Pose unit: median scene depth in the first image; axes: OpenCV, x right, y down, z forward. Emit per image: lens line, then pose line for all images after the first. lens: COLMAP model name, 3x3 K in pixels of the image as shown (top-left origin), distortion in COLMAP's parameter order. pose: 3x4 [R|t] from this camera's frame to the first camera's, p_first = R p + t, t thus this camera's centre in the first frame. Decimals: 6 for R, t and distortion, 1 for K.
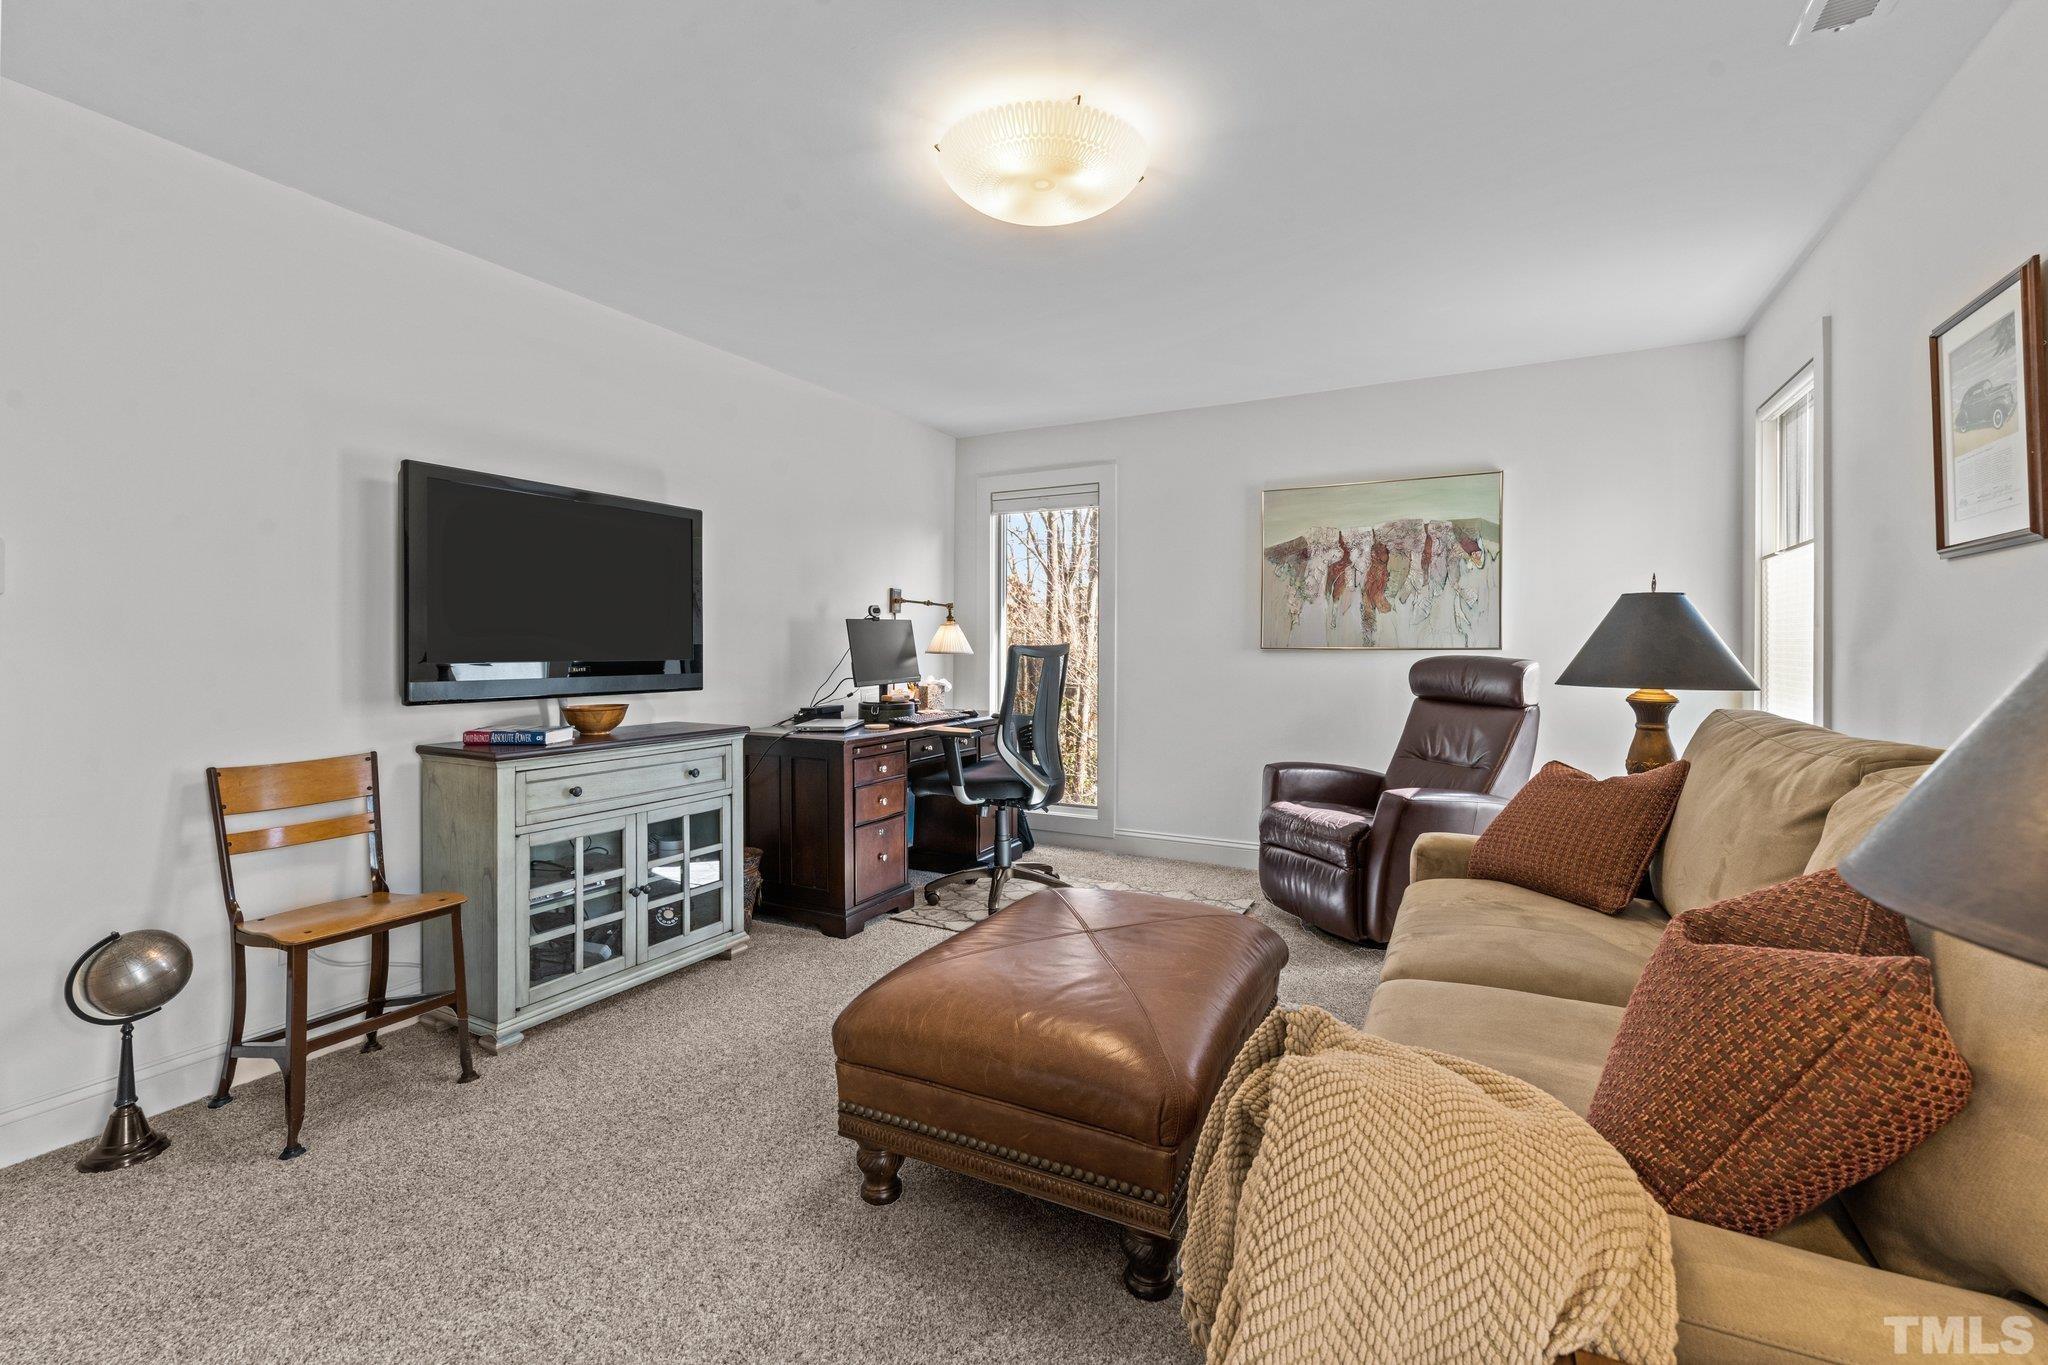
lens RADIAL K [[871.9, 0, 1008.1], [0, 871.9, 648.4], [0, 0, 1]] dist [0.000458, -0.001702]
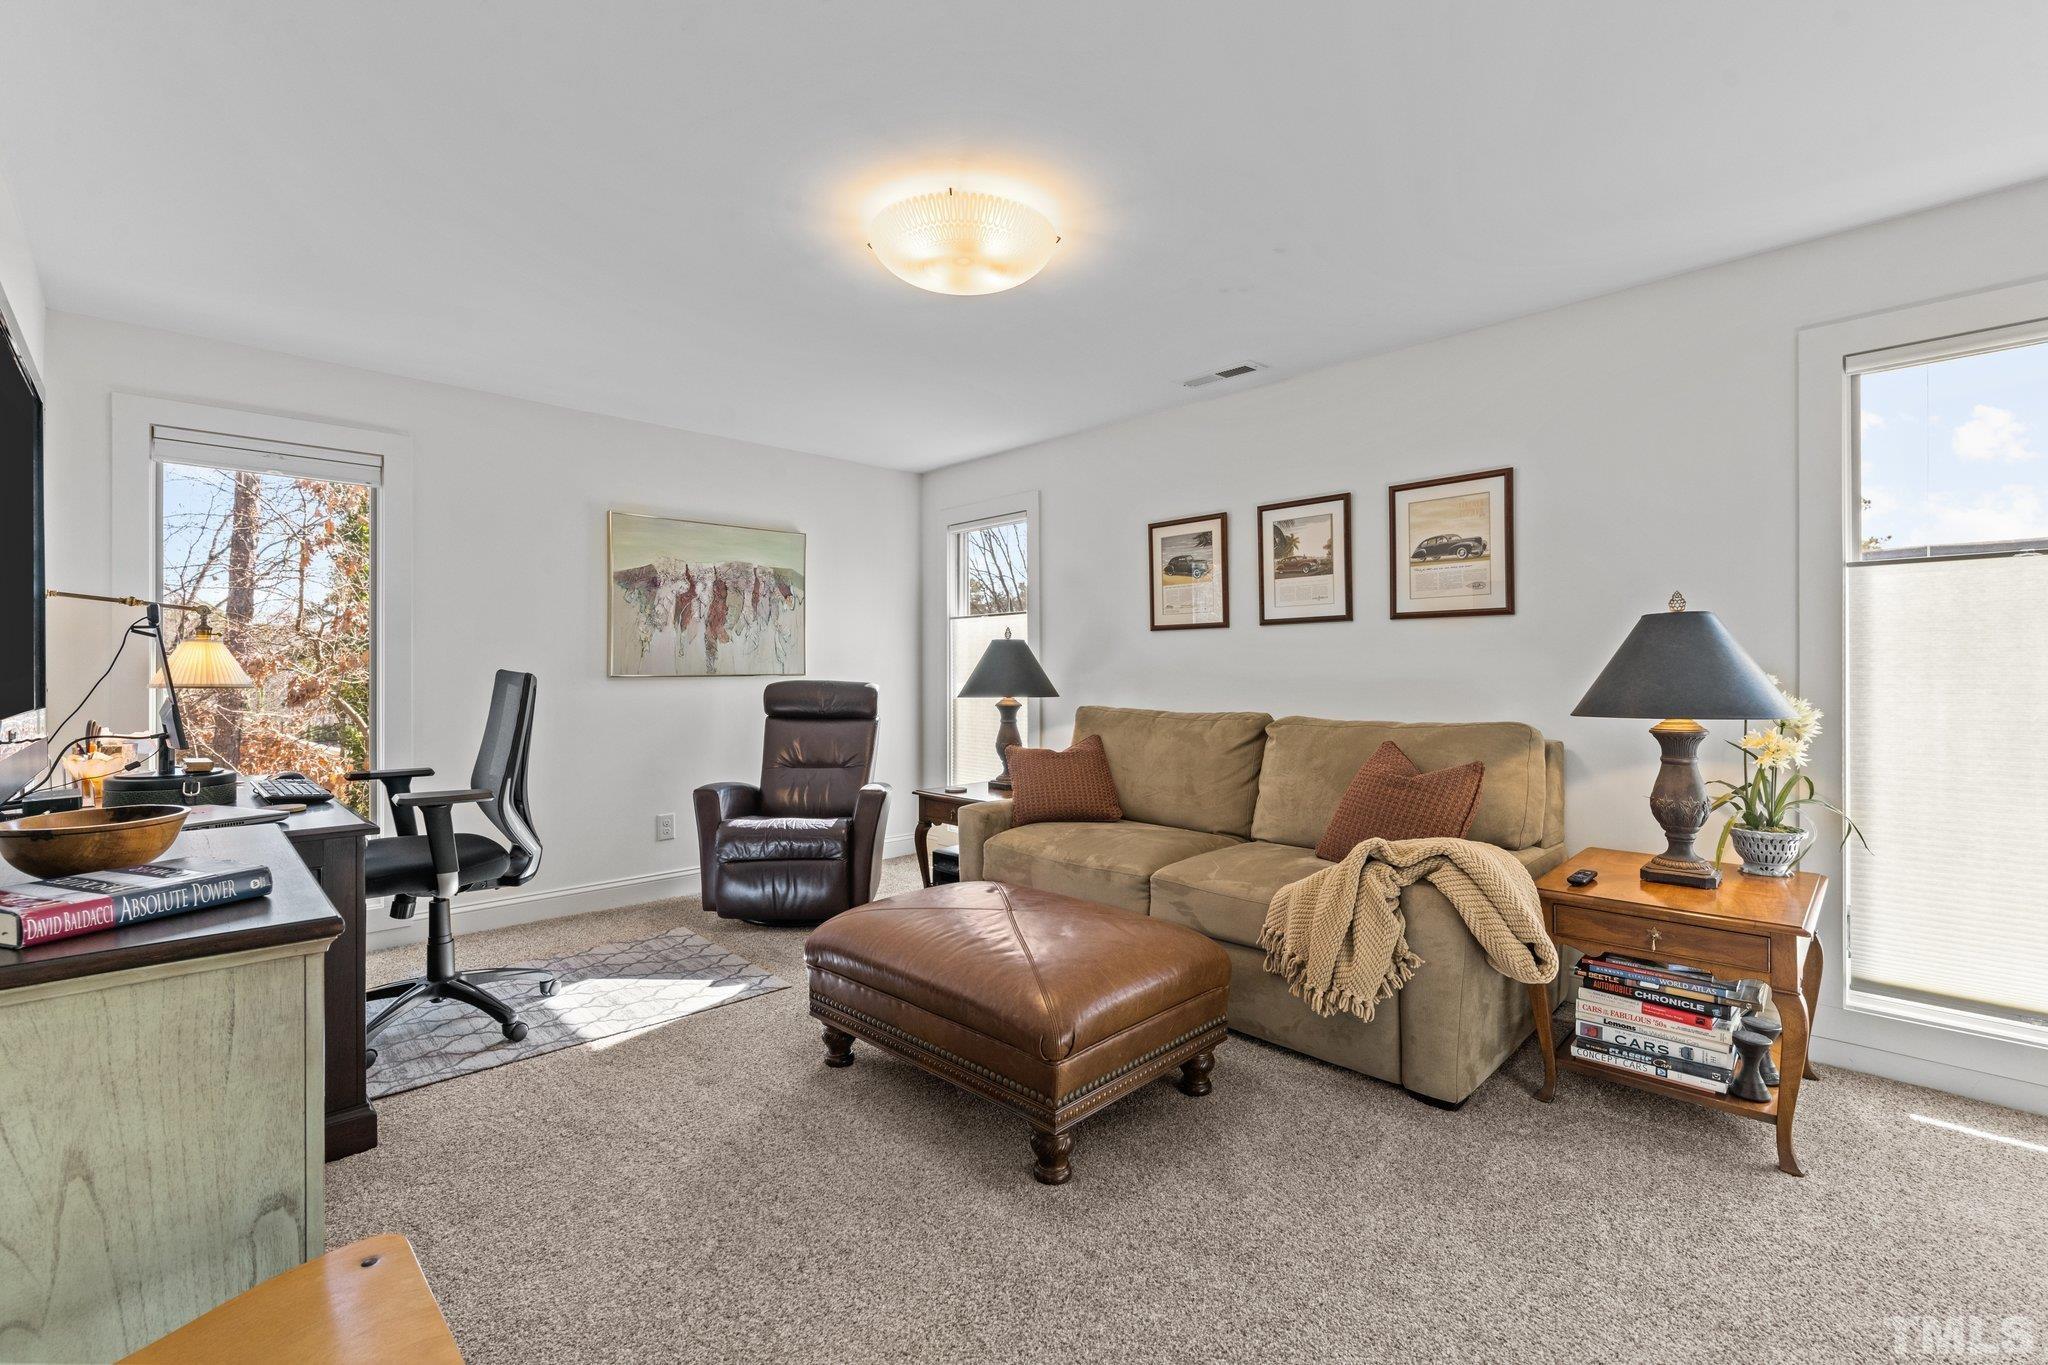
lens RADIAL K [[871.9, 0, 1025.6], [0, 871.9, 671.9], [0, 0, 1]] dist [0.000458, -0.001702]
pose [[0.306355, -0.001841, 0.951916, -0.507972], [0.008079, 0.999967, -0.000666, -0.000314], [-0.951883, 0.007894, 0.306360, 0.293298]]
